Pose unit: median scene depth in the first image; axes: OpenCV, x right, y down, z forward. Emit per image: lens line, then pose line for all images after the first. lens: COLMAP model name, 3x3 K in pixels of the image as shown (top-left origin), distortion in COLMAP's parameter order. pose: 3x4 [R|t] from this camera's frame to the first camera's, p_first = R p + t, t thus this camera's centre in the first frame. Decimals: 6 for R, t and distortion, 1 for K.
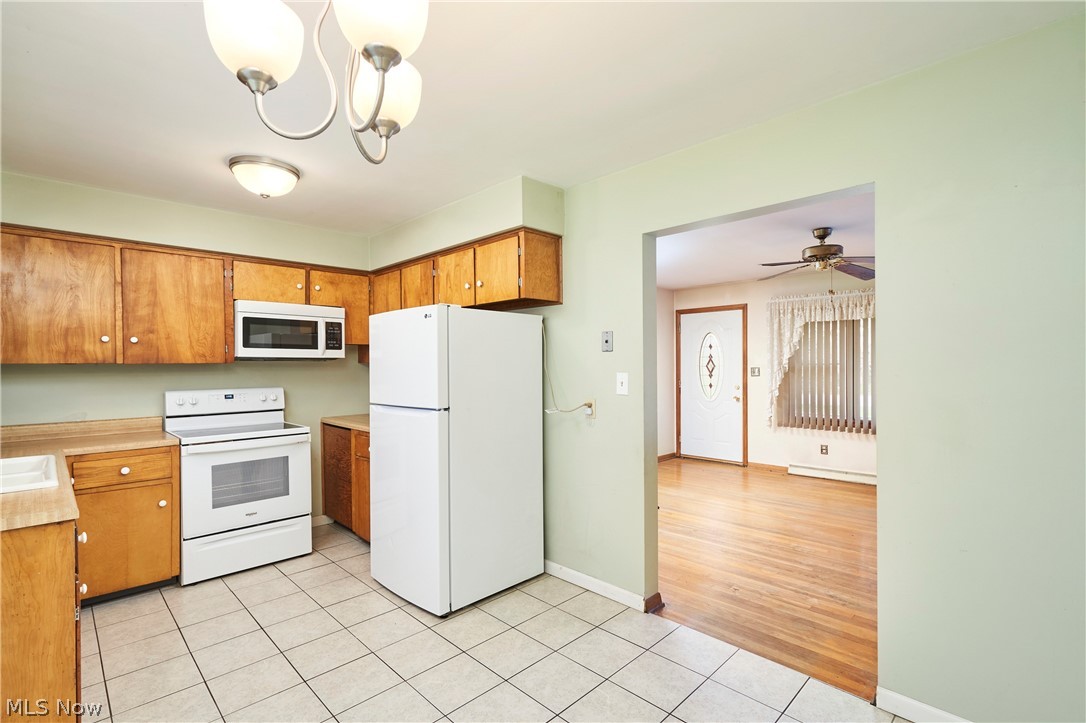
lens RADIAL K [[503.1, 0, 543.6], [0, 503.1, 366.9], [0, 0, 1]] dist [-0.001565, 0.000157]
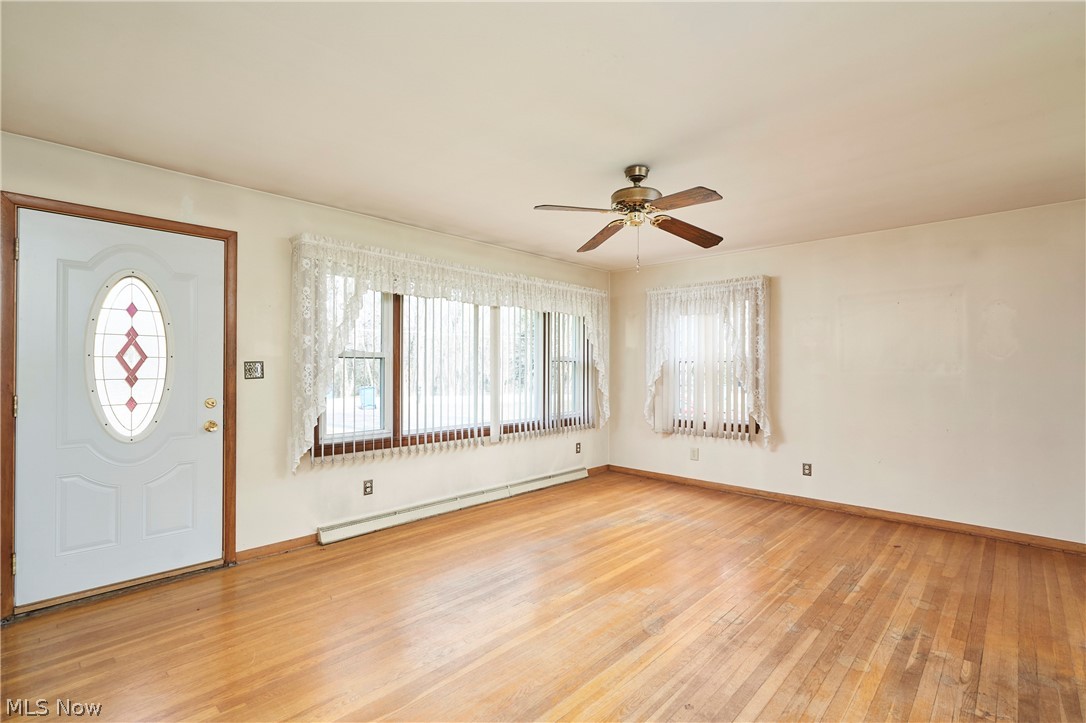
lens RADIAL K [[503.1, 0, 543.6], [0, 503.1, 366.9], [0, 0, 1]] dist [-0.001565, 0.000157]
pose [[-0.037112, 0.006306, 0.999291, -0.193927], [-0.000451, 0.999980, -0.006328, 0.018794], [-0.999311, -0.000685, -0.037108, 1.413861]]
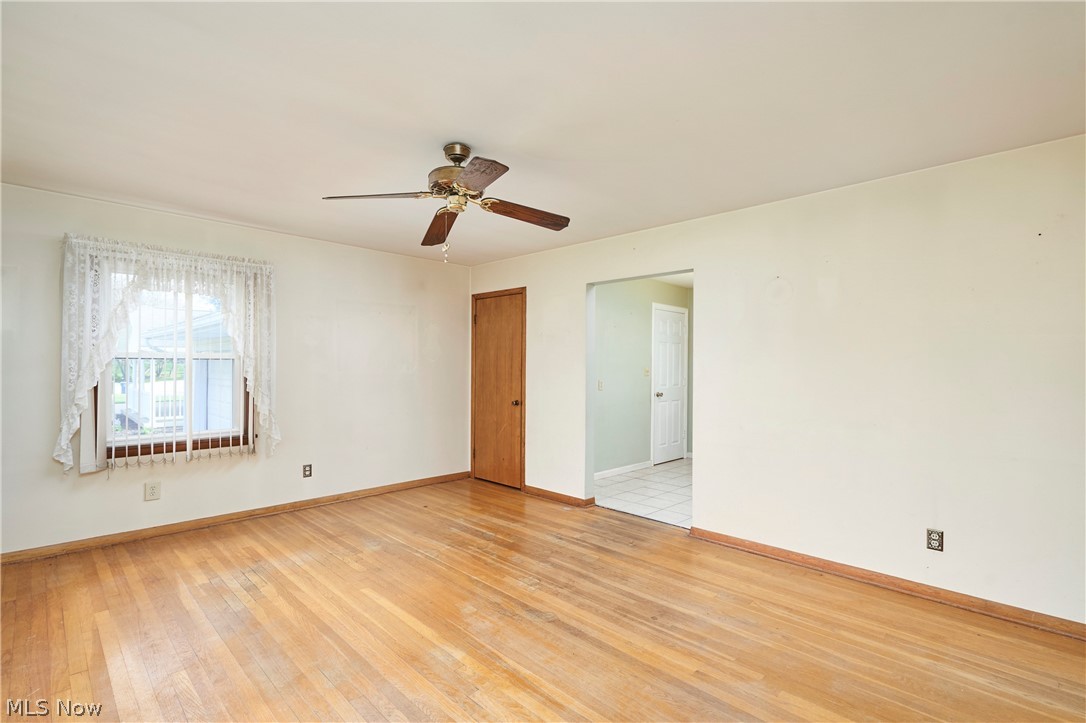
lens RADIAL K [[503.1, 0, 543.6], [0, 503.1, 366.9], [0, 0, 1]] dist [-0.001565, 0.000157]
pose [[-0.999906, 0.000621, -0.013711, 0.553305], [0.000556, 0.999989, 0.004730, 0.005310], [0.013713, 0.004722, -0.999895, 2.006191]]
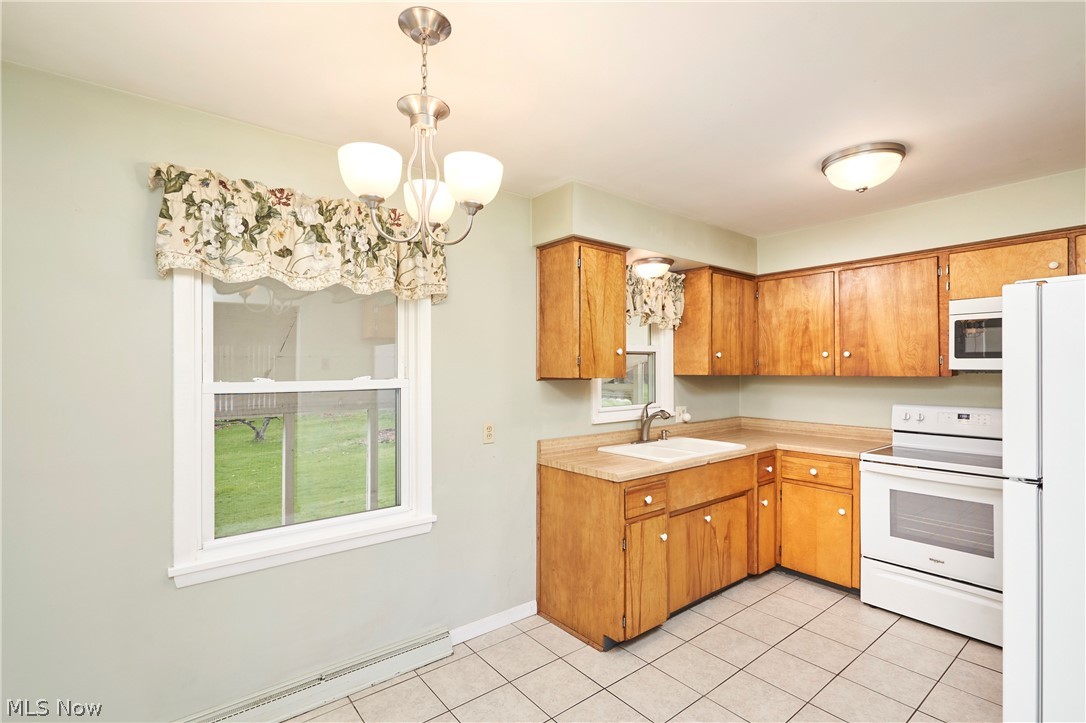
lens RADIAL K [[503.1, 0, 543.6], [0, 503.1, 366.9], [0, 0, 1]] dist [-0.001565, 0.000157]
pose [[-0.104715, 0.005192, -0.994489, 0.310206], [-0.000300, 0.999986, 0.005252, -0.030629], [0.994502, 0.000849, -0.104712, 0.447981]]
